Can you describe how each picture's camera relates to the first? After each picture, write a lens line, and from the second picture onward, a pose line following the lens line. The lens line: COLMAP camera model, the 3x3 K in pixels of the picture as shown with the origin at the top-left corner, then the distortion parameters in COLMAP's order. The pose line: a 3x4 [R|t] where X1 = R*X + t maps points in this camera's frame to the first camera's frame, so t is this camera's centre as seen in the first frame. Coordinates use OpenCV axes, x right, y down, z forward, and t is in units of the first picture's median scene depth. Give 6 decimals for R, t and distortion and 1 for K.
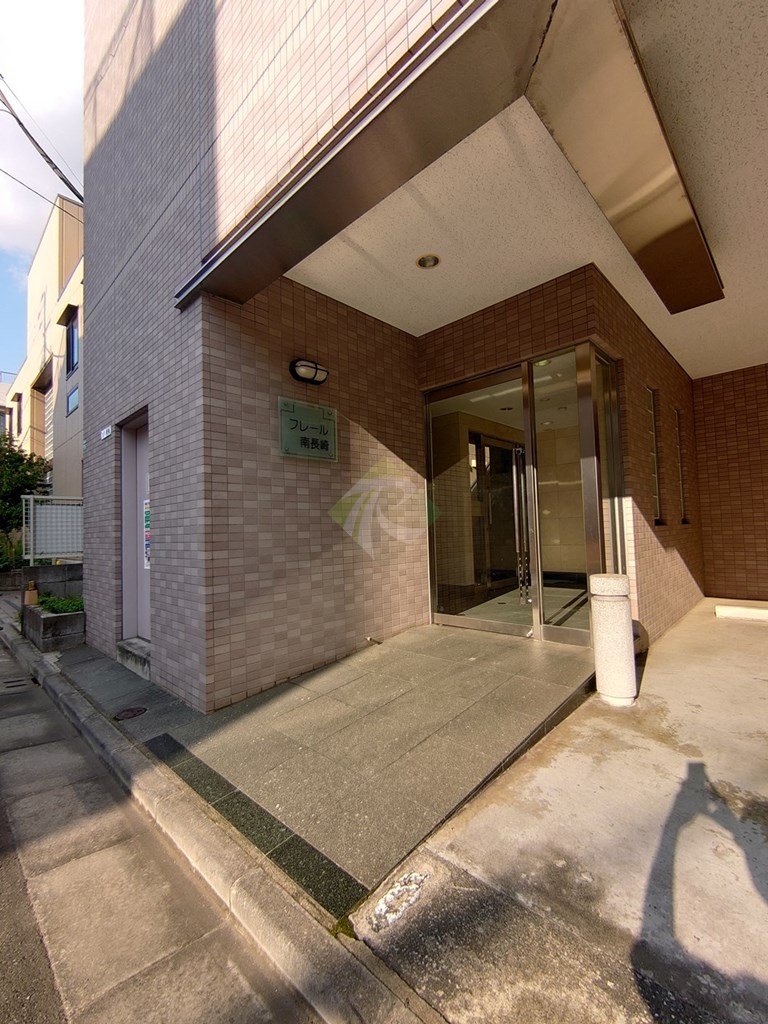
lens RADIAL K [[441.8, 0, 384.0], [0, 441.8, 512.0], [0, 0, 1]] dist [0.000047, -0.000831]
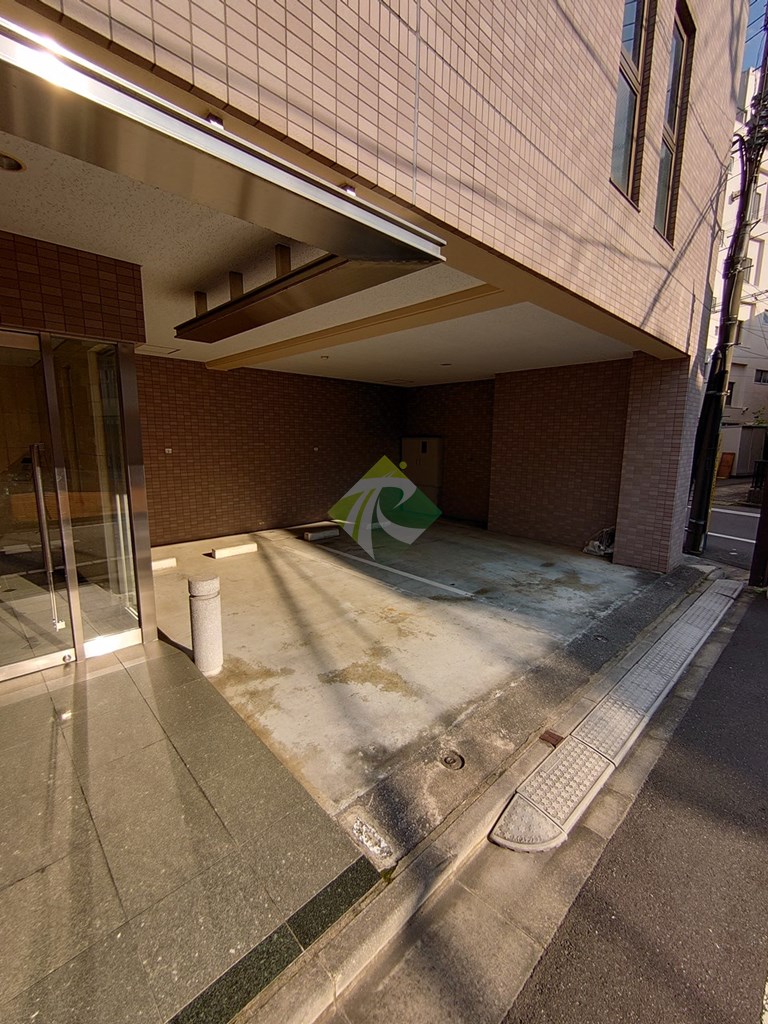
lens RADIAL K [[441.8, 0, 384.0], [0, 441.8, 512.0], [0, 0, 1]] dist [0.000047, -0.000831]
pose [[0.038782, -0.132180, 0.990467, -1.240852], [-0.045496, 0.989951, 0.133893, -0.419596], [-0.998211, -0.050255, 0.032379, 0.897010]]
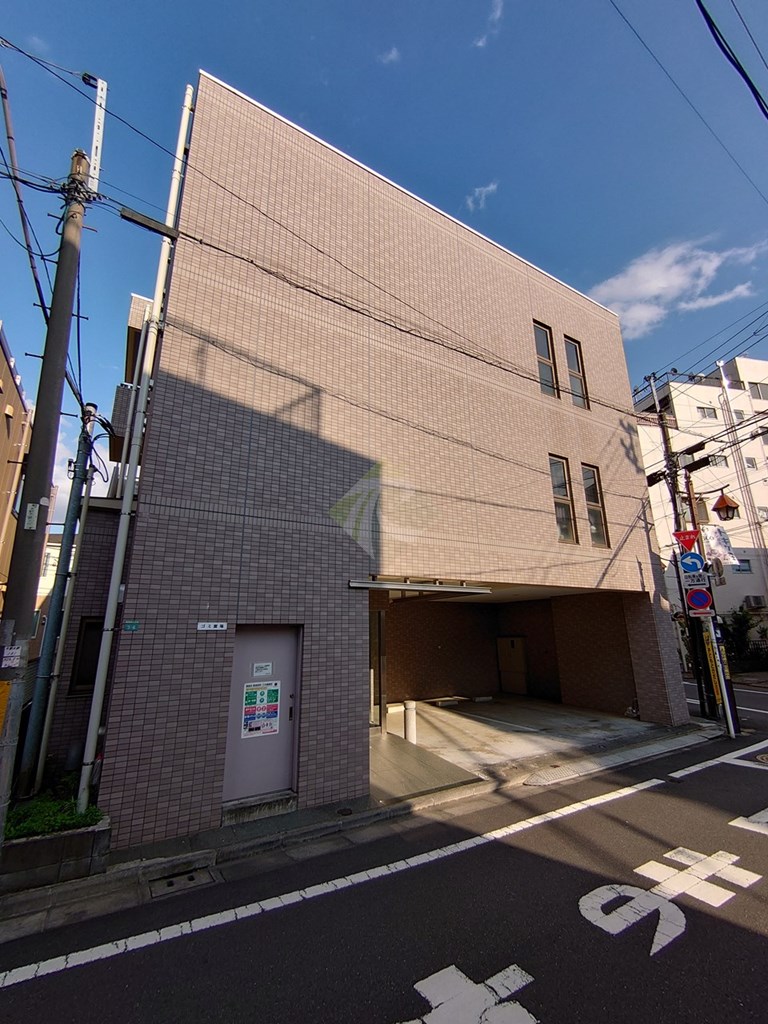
lens RADIAL K [[441.8, 0, 384.0], [0, 441.8, 512.0], [0, 0, 1]] dist [0.000047, -0.000831]
pose [[0.264720, 0.283526, 0.921703, -5.141059], [-0.033070, 0.957908, -0.285165, -0.439324], [-0.963758, 0.045008, 0.262953, 0.593150]]
